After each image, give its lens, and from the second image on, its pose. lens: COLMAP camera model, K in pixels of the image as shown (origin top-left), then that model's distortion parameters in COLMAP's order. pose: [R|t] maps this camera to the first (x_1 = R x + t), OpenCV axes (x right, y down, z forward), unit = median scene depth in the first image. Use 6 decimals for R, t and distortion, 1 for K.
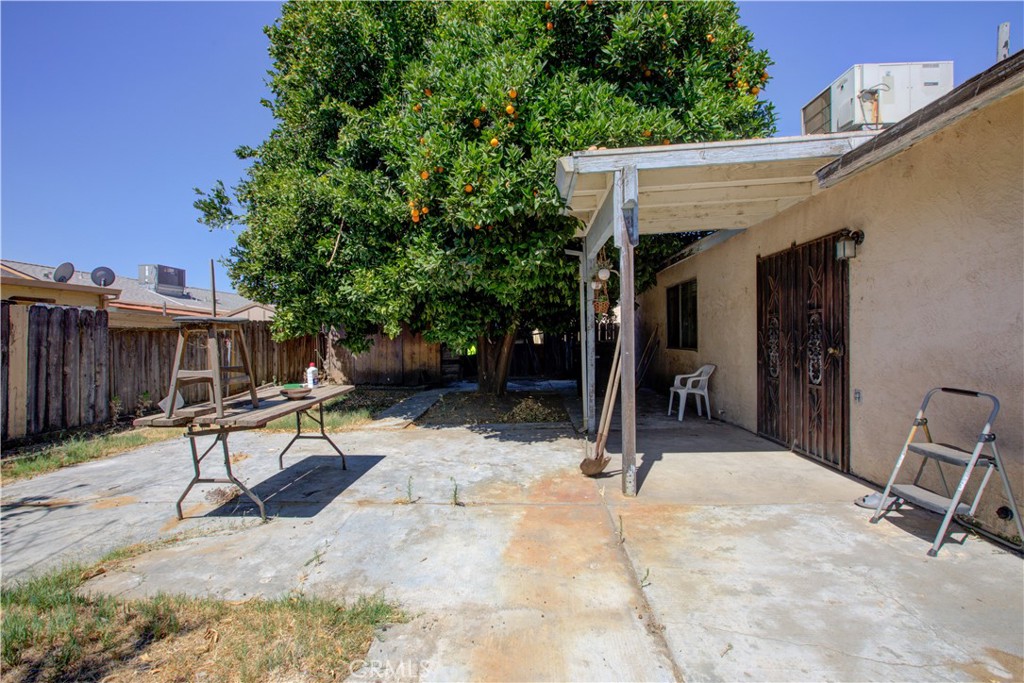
lens RADIAL K [[466.8, 0, 505.1], [0, 466.8, 339.9], [0, 0, 1]] dist [-0.010171, 0.004464]
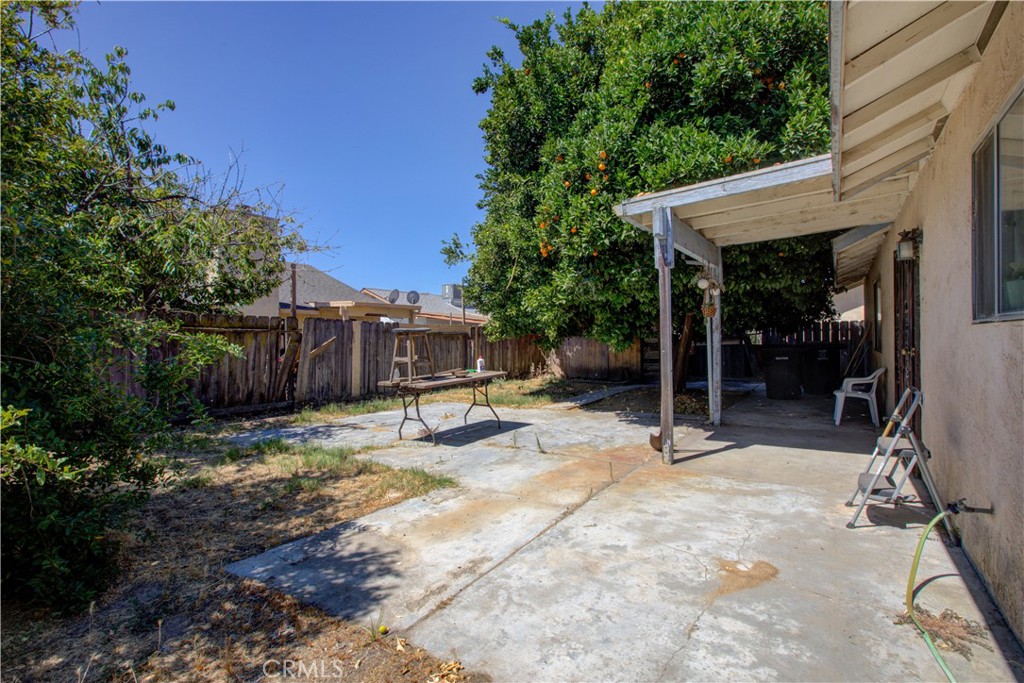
lens RADIAL K [[466.8, 0, 519.5], [0, 466.8, 337.8], [0, 0, 1]] dist [-0.010171, 0.004464]
pose [[0.858191, -0.003223, -0.513321, 0.486417], [0.000542, 0.999985, -0.005373, -0.002362], [0.513331, 0.004333, 0.858180, -0.252991]]
